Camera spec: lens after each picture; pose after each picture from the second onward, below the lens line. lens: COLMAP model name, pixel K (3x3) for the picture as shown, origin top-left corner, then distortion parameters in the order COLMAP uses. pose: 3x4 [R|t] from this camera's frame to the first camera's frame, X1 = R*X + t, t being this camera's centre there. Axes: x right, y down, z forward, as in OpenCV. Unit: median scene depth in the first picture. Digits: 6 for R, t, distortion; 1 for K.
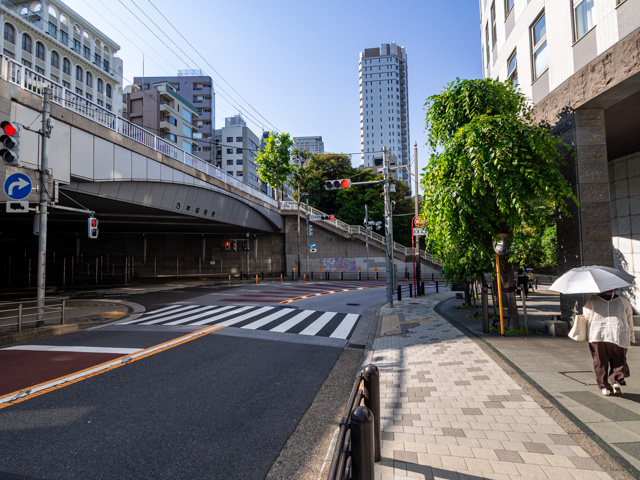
lens RADIAL K [[342.0, 0, 320.0], [0, 342.0, 240.0], [0, 0, 1]] dist [0.000603, -0.006557]
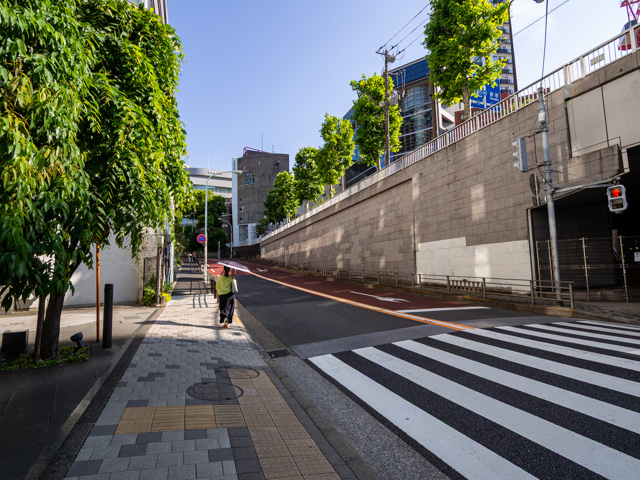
lens RADIAL K [[321.2, 0, 320.0], [0, 321.2, 240.0], [0, 0, 1]] dist [0.000370, -0.000231]
pose [[-0.837557, -0.004722, -0.546330, 0.320278], [0.077185, 0.988911, -0.126876, 0.103641], [0.540871, -0.148434, -0.827905, 1.238510]]
